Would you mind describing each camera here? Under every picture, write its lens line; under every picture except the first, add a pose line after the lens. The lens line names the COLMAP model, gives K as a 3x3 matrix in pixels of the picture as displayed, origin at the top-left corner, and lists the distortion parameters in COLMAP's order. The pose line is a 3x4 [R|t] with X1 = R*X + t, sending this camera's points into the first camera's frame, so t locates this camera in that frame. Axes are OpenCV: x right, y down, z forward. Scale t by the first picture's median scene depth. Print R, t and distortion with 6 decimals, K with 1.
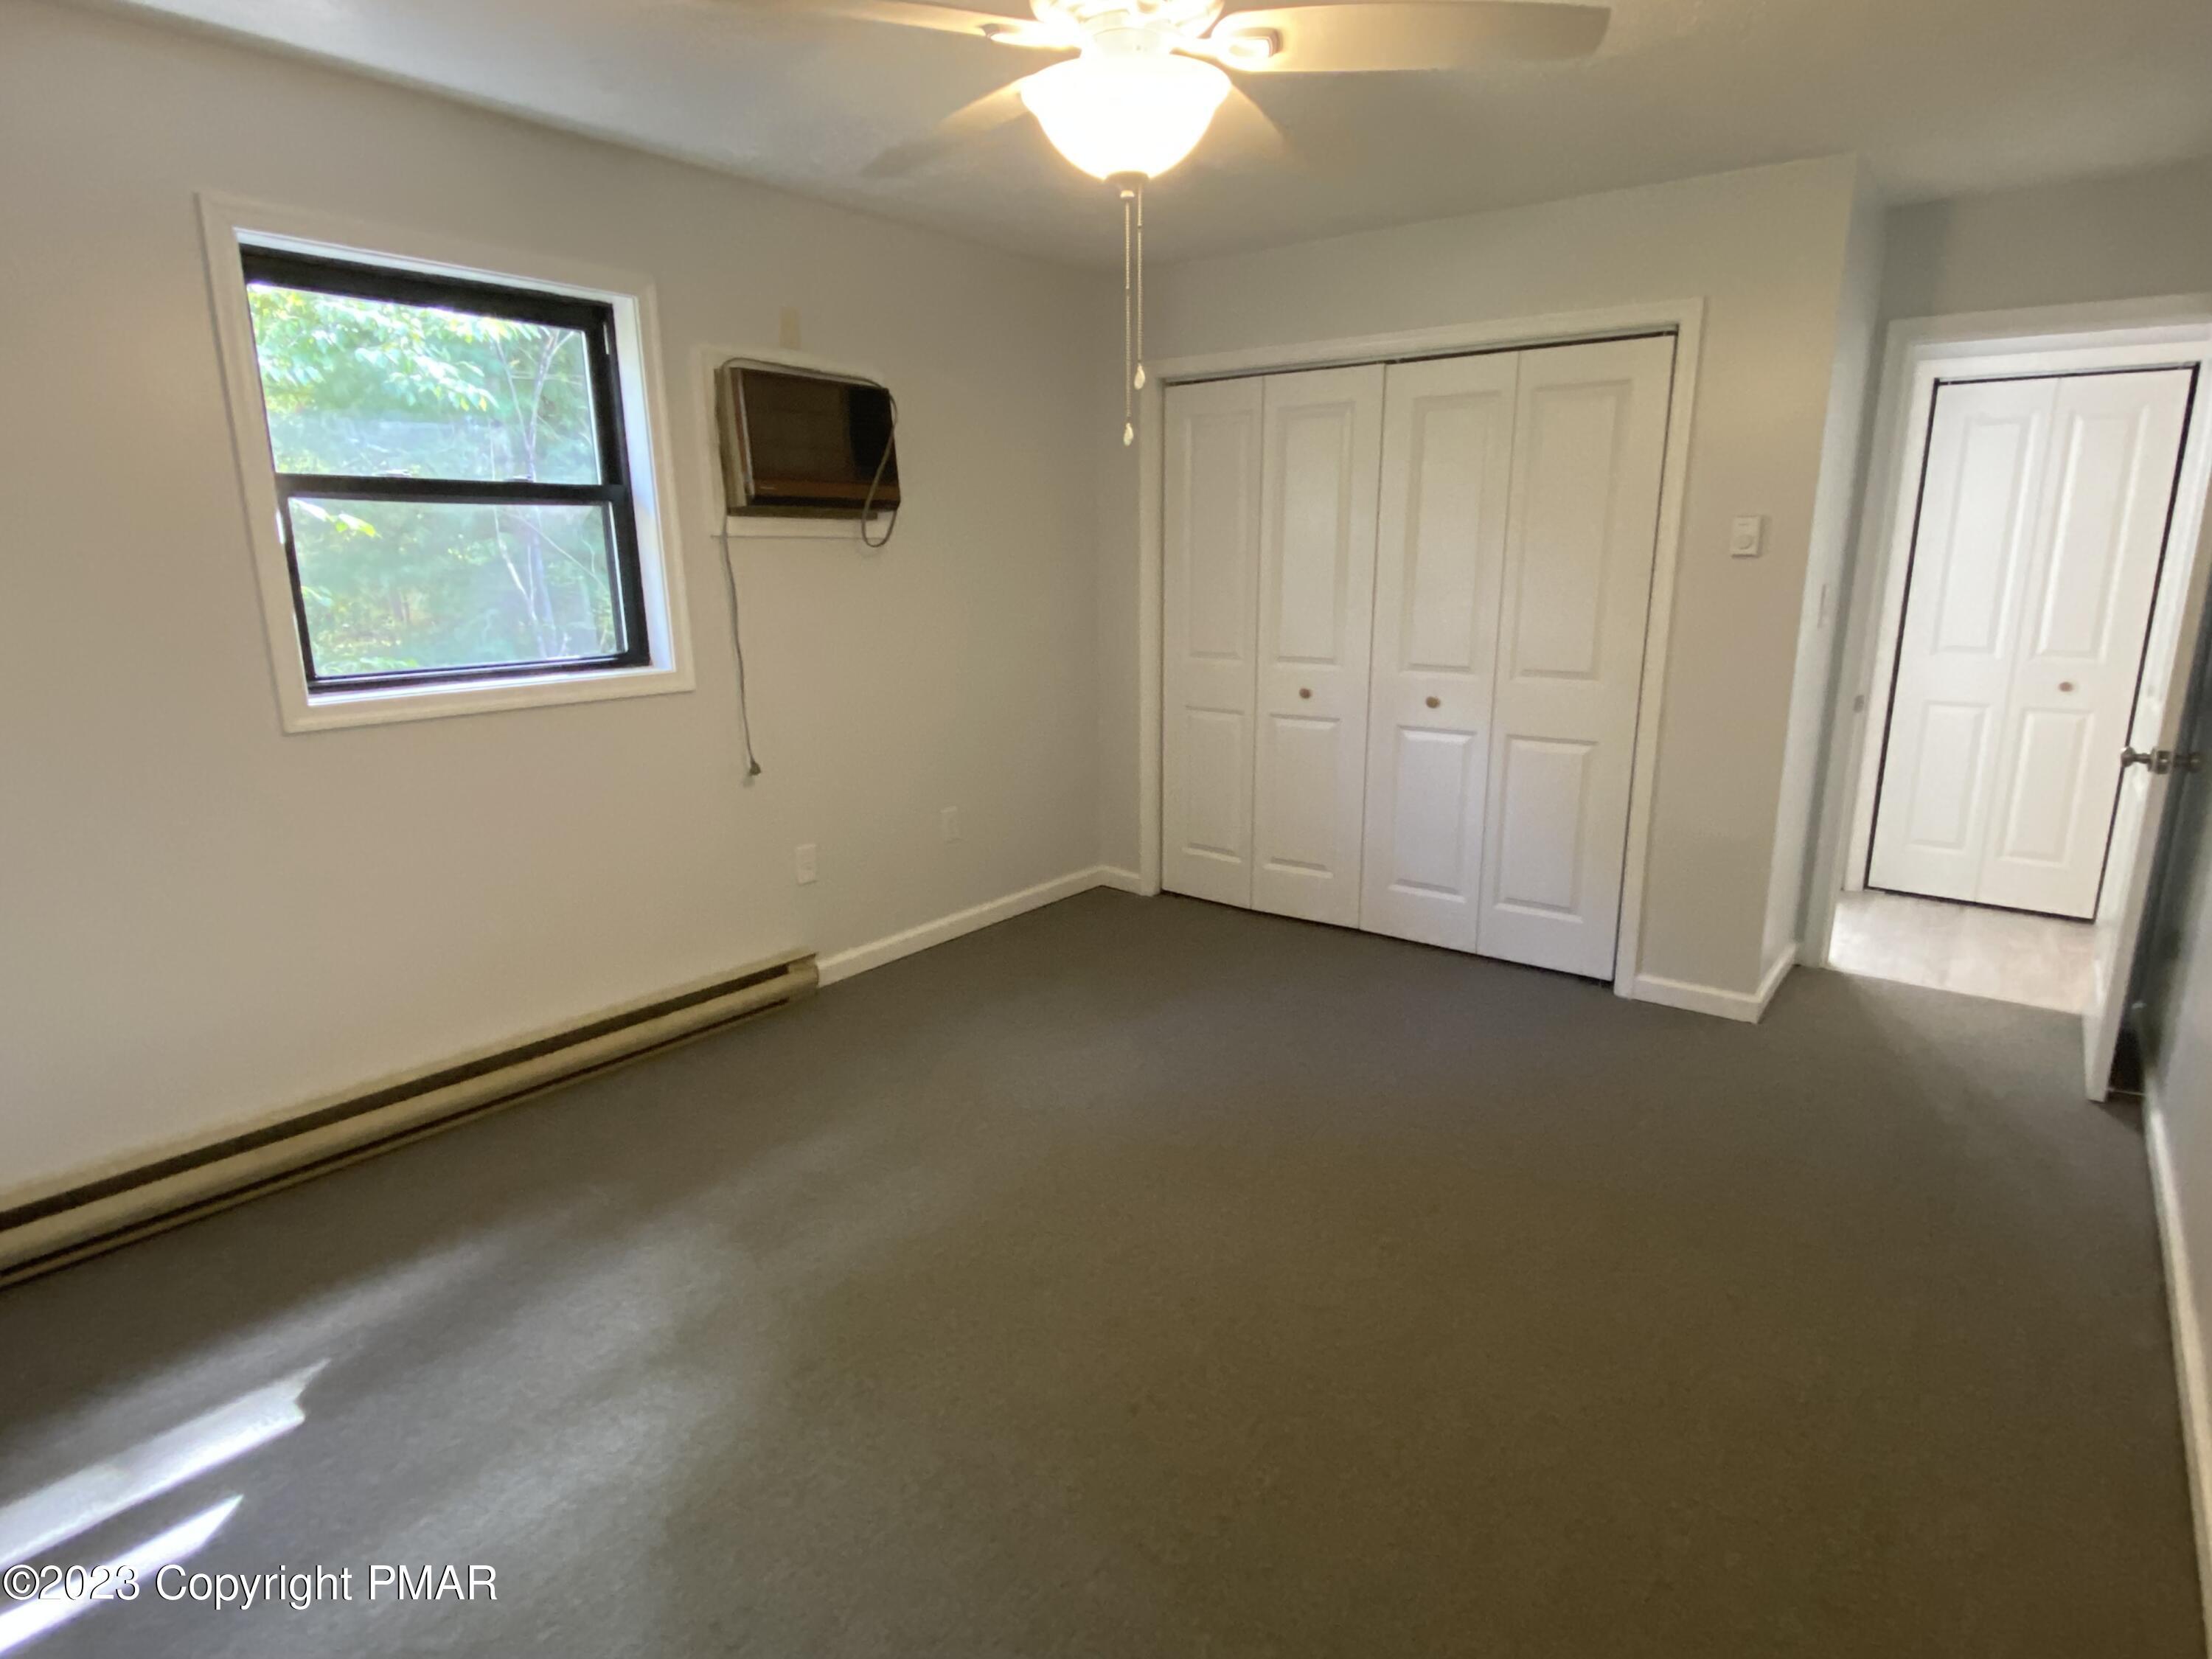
lens RADIAL K [[1203.9, 0, 1110.2], [0, 1203.9, 826.7], [0, 0, 1]] dist [0.075616, -0.070762]
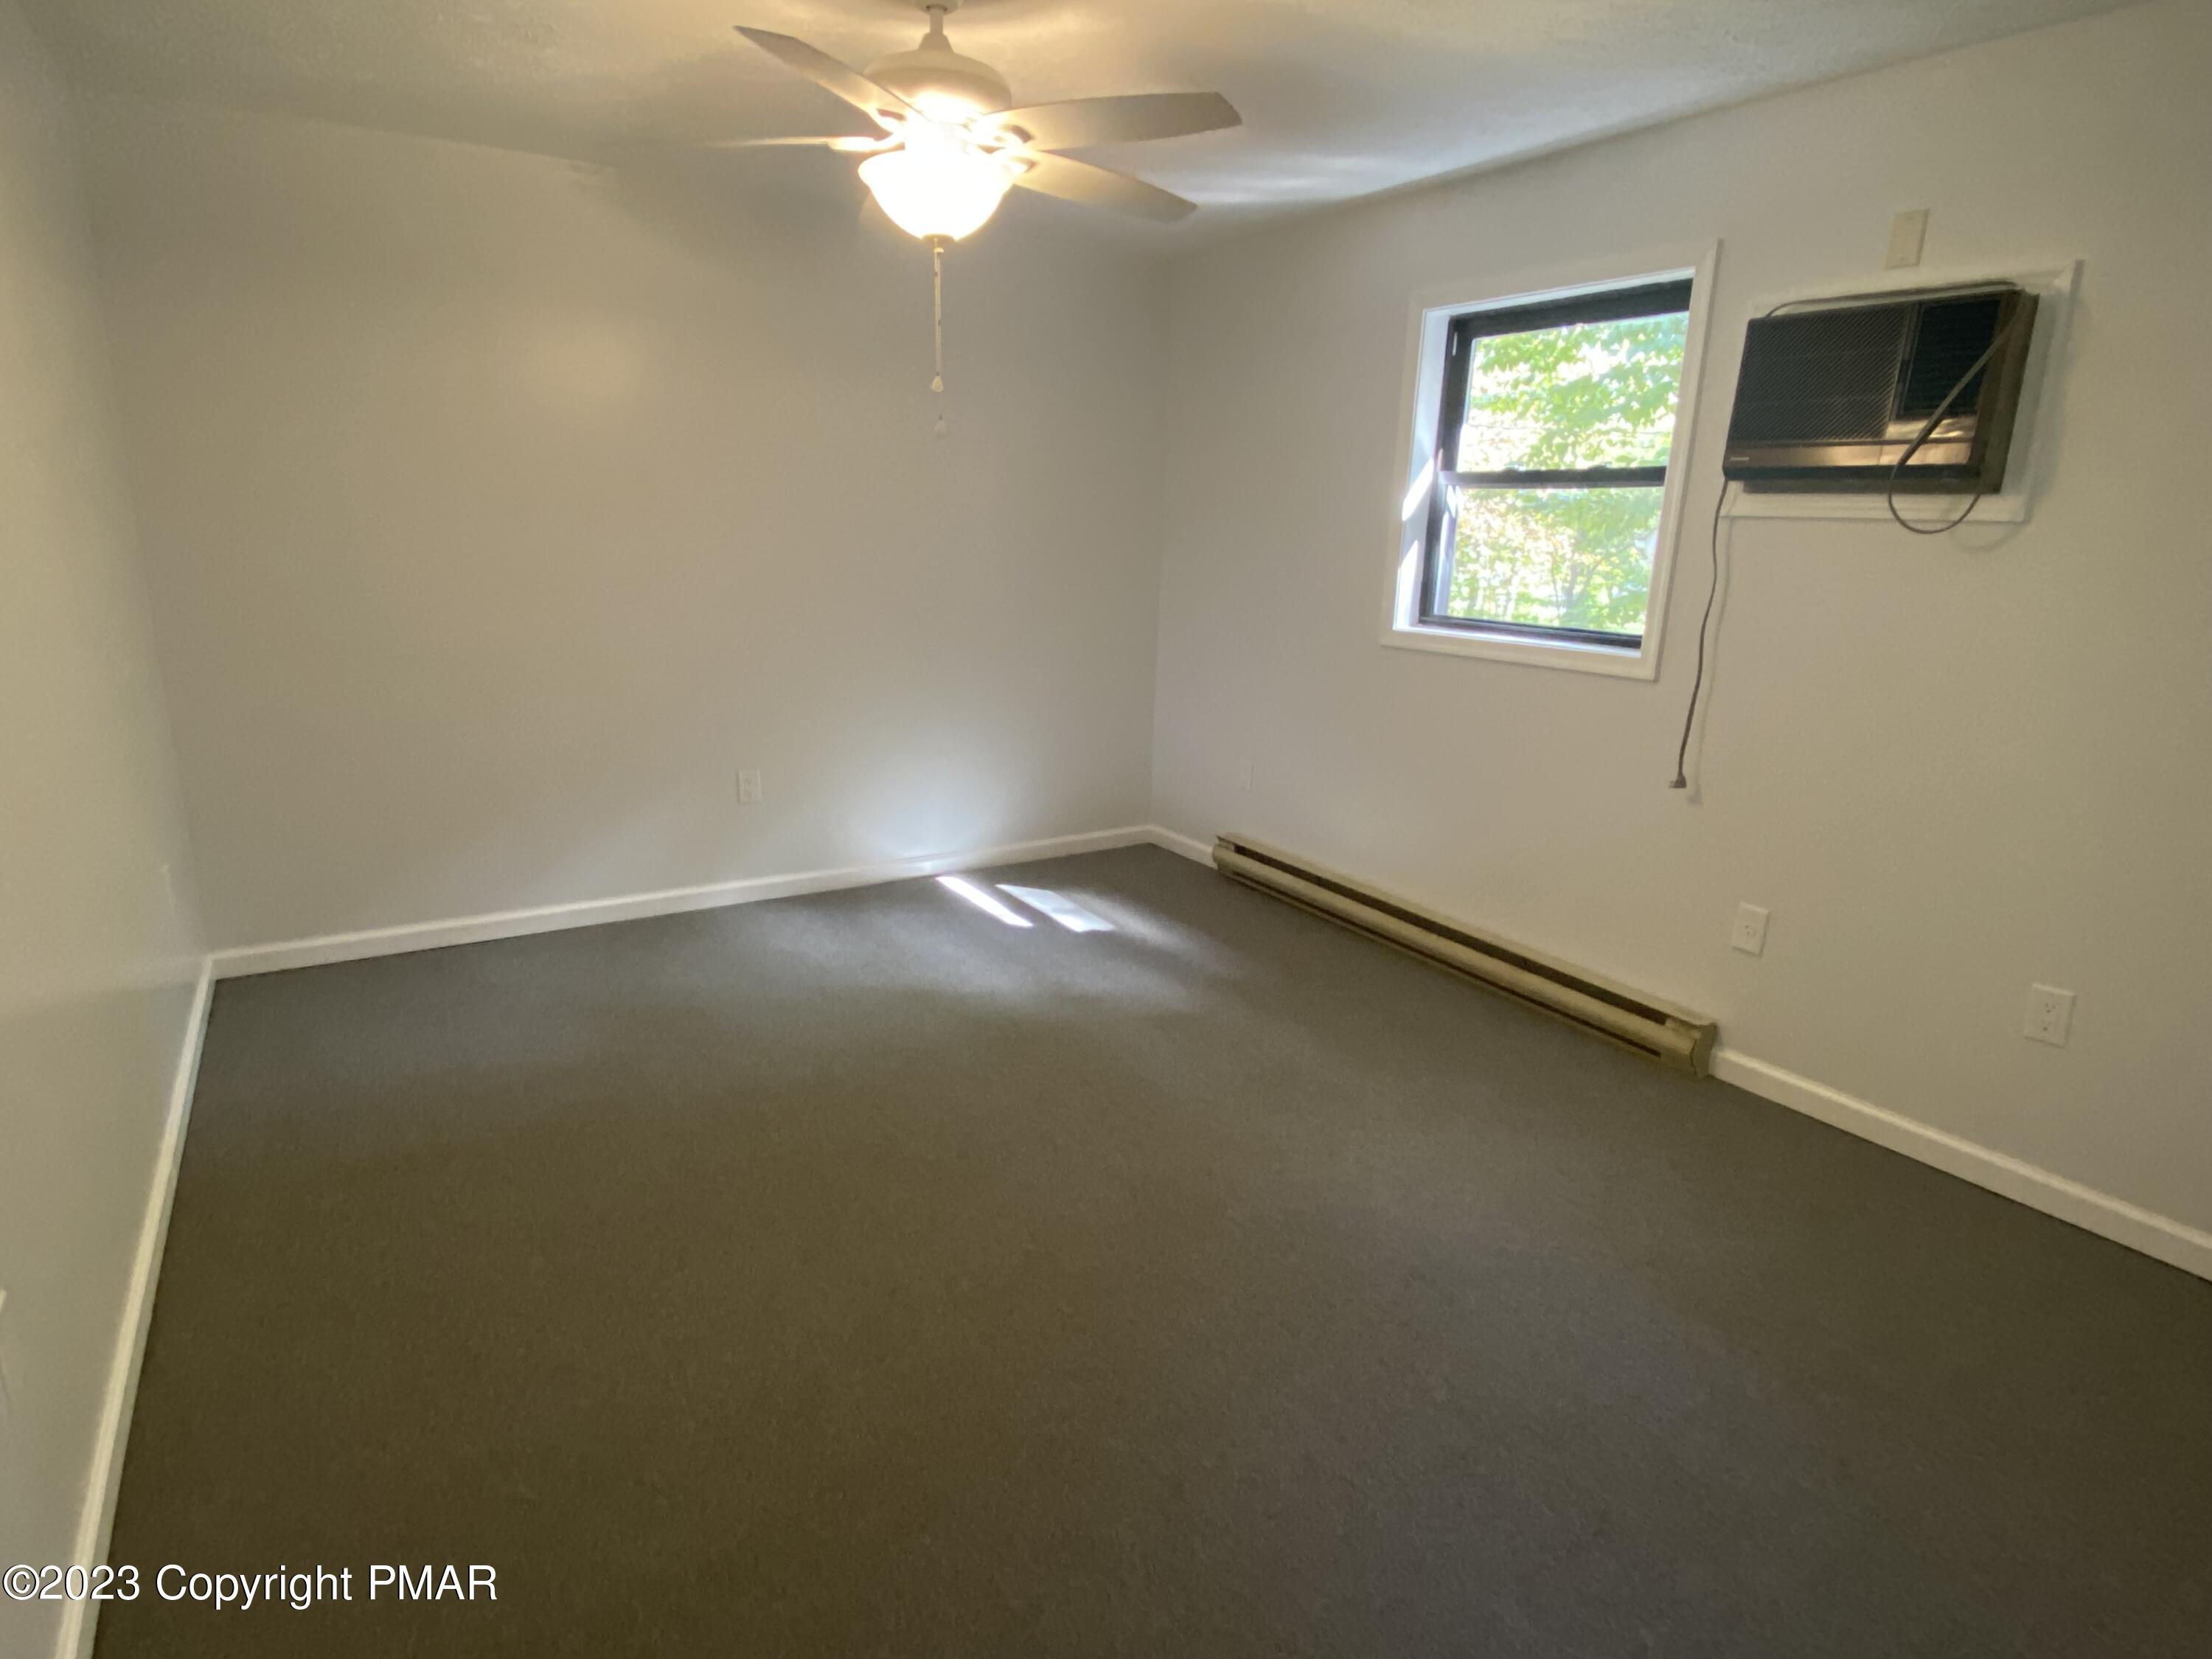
lens RADIAL K [[1203.9, 0, 1110.2], [0, 1203.9, 826.7], [0, 0, 1]] dist [0.075616, -0.070762]
pose [[-0.335059, 0.225289, -0.914867, 0.743944], [-0.248495, 0.915484, 0.316449, -0.219220], [0.908838, 0.333368, -0.250758, 0.962947]]
